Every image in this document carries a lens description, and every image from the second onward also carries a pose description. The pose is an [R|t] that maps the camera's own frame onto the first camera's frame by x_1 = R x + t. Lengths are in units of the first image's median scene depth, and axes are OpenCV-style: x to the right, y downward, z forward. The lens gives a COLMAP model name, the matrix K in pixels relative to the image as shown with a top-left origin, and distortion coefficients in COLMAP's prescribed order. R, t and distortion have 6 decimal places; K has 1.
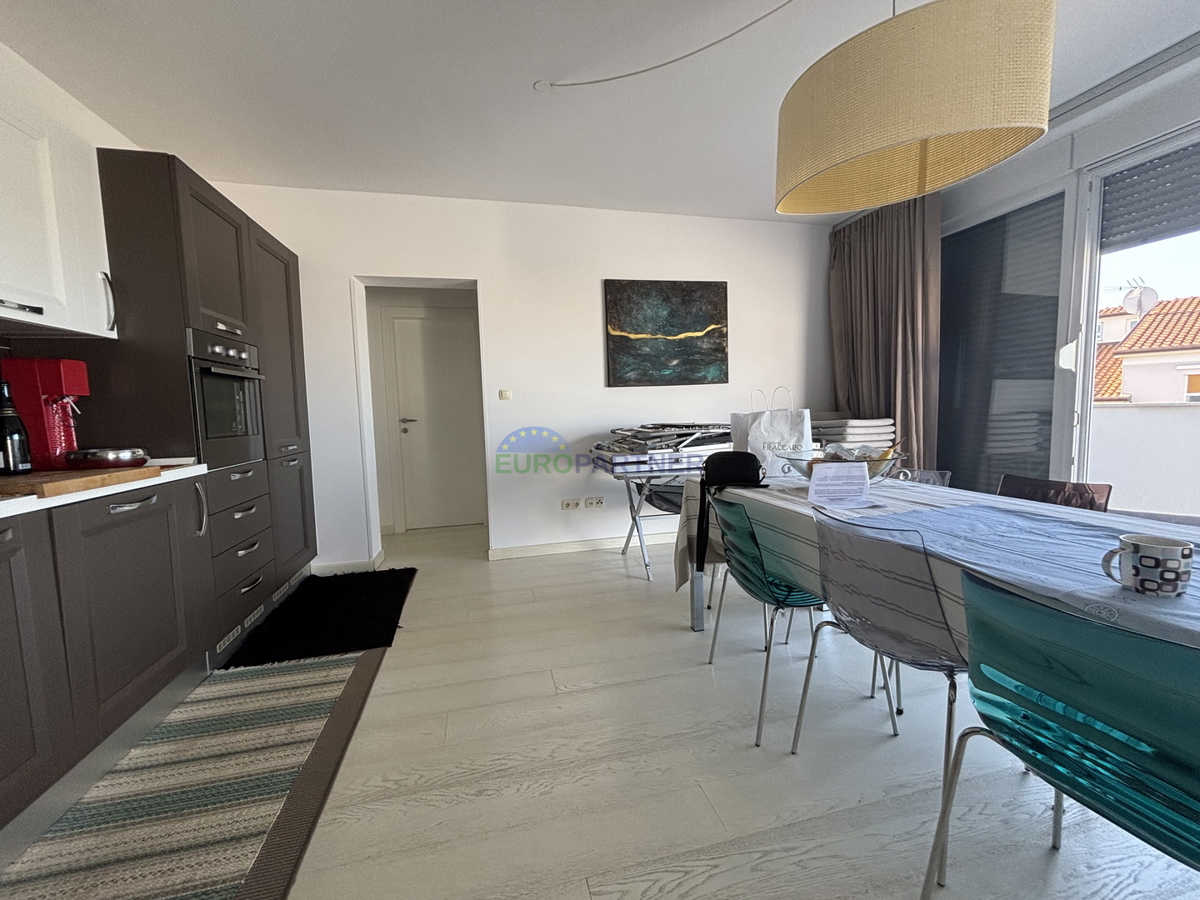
lens RADIAL K [[483.0, 0, 607.8], [0, 483.0, 451.8], [0, 0, 1]] dist [-0.002998, 0.001091]
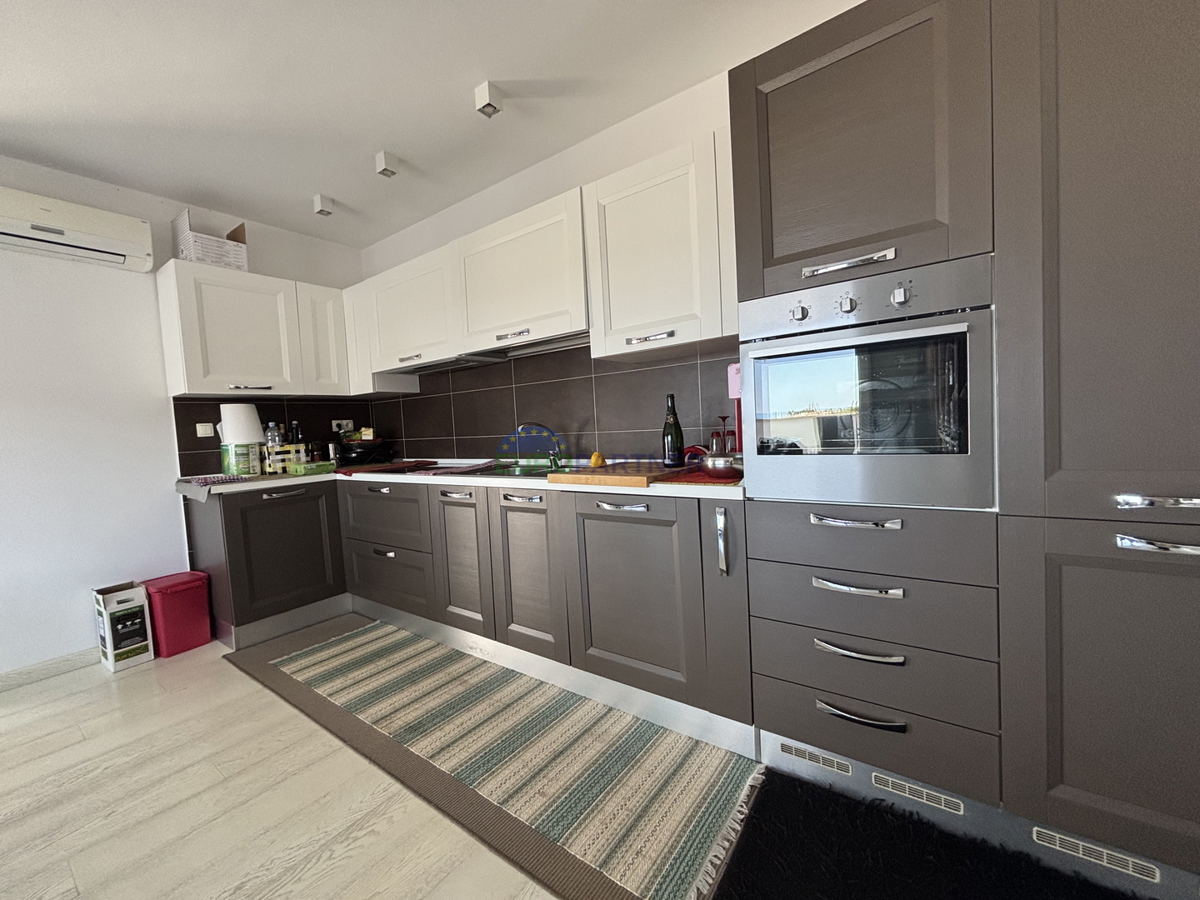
lens RADIAL K [[483.0, 0, 597.4], [0, 483.0, 443.7], [0, 0, 1]] dist [-0.002998, 0.001091]
pose [[-0.773435, 0.090948, -0.627318, -0.217750], [0.016649, 0.992227, 0.123325, -0.142822], [0.633657, 0.084940, -0.768937, 1.504647]]
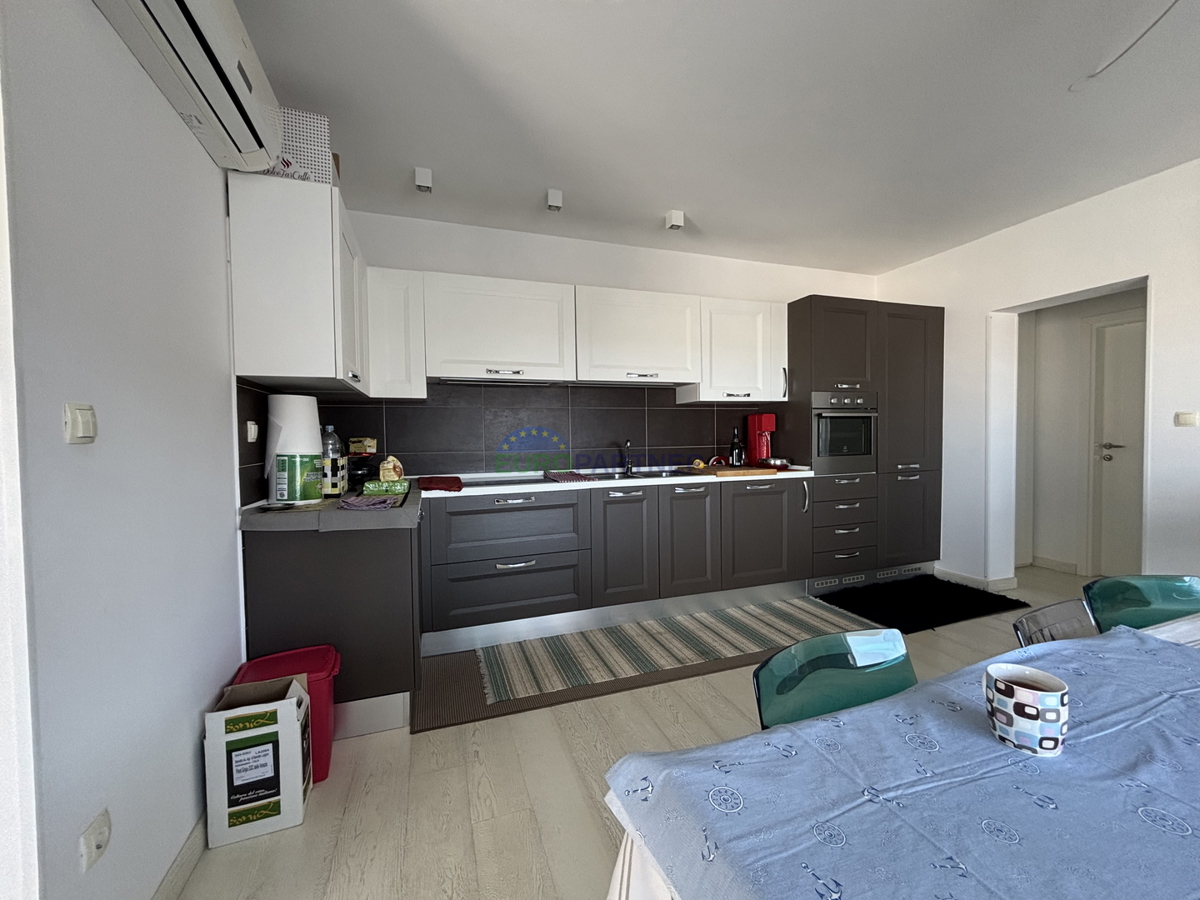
lens RADIAL K [[483.0, 0, 592.3], [0, 483.0, 441.1], [0, 0, 1]] dist [-0.002998, 0.001091]
pose [[0.077169, 0.034260, -0.996429, 0.837332], [-0.073424, 0.996891, 0.028589, -0.074957], [0.994311, 0.070955, 0.079444, 0.093551]]
